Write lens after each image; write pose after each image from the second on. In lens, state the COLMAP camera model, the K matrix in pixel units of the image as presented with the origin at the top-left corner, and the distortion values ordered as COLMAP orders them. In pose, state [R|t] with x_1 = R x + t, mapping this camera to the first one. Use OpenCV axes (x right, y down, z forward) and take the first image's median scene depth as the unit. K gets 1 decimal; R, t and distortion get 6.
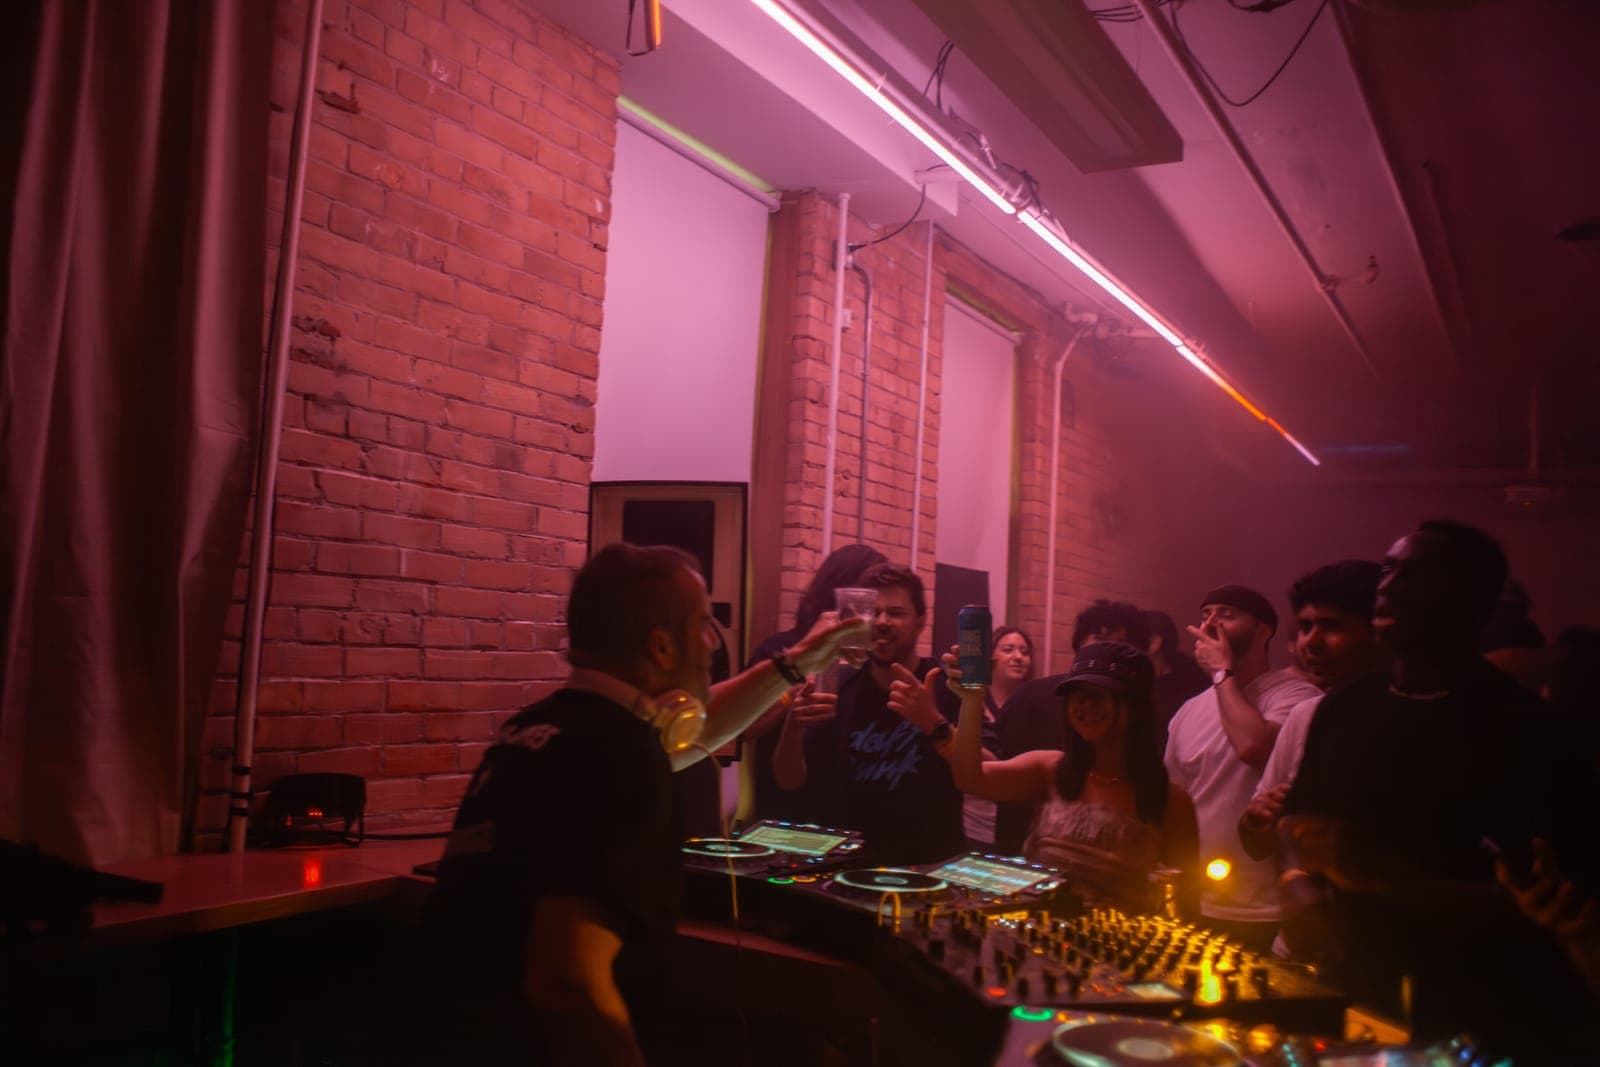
lens RADIAL K [[1292.3, 0, 774.9], [0, 1292.3, 538.0], [0, 0, 1]] dist [-0.106593, 0.160756]
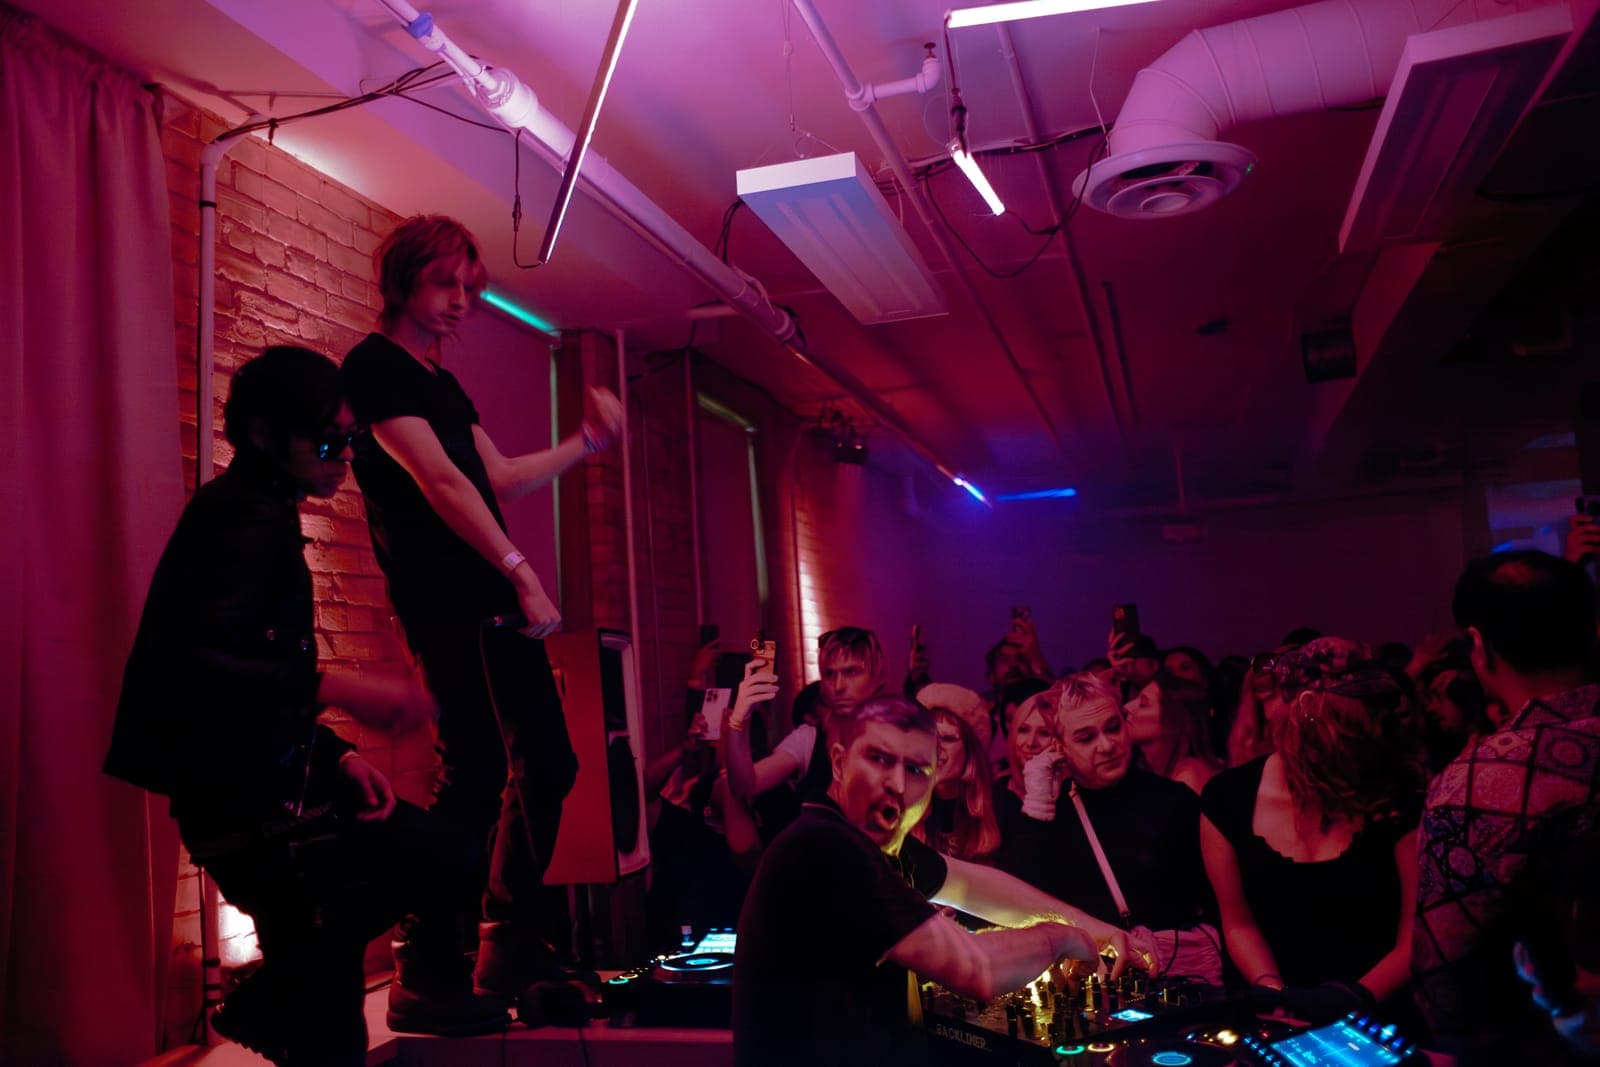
lens RADIAL K [[1292.3, 0, 774.9], [0, 1292.3, 538.0], [0, 0, 1]] dist [-0.106593, 0.160756]
pose [[0.963854, -0.081271, 0.253735, -0.184484], [0.092985, 0.995070, -0.034498, -0.073767], [-0.249680, 0.056845, 0.966658, -0.127744]]
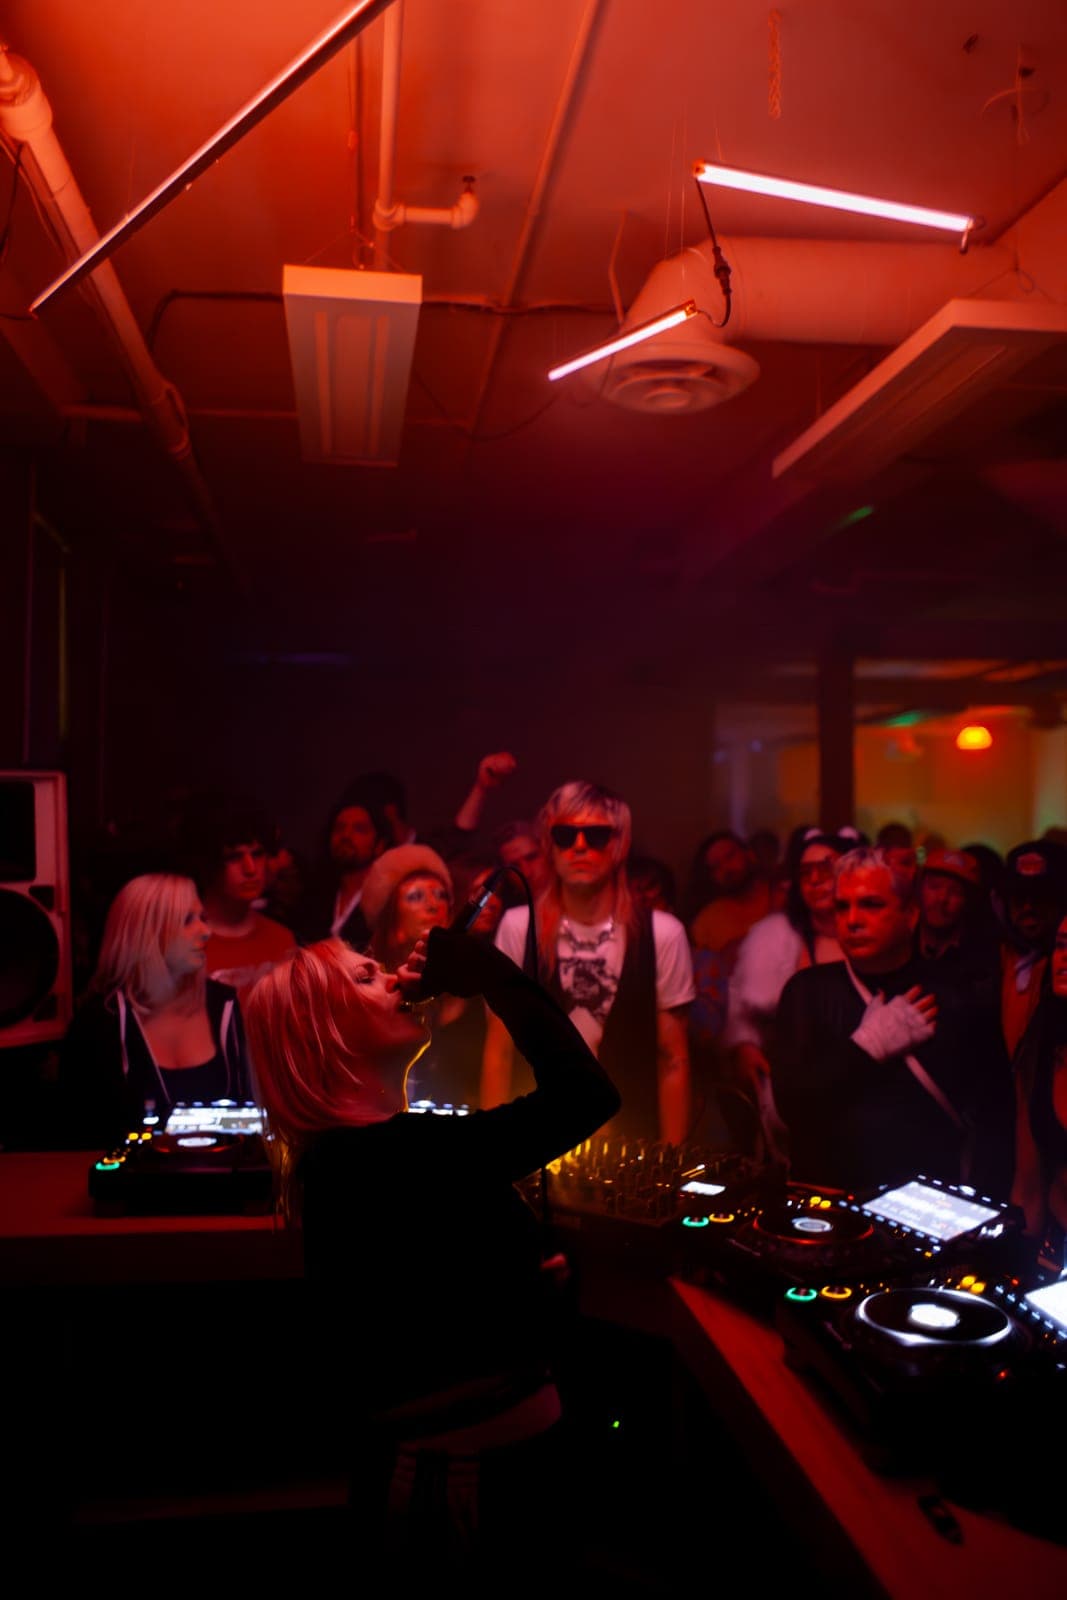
lens RADIAL K [[1292.3, 0, 533.5], [0, 1292.3, 800.0], [0, 0, 1]] dist [-0.106593, 0.160756]
pose [[0.773588, -0.028325, 0.633056, -0.376829], [-0.013571, 0.998031, 0.061239, -0.082732], [-0.633544, -0.055965, 0.771680, 0.023552]]
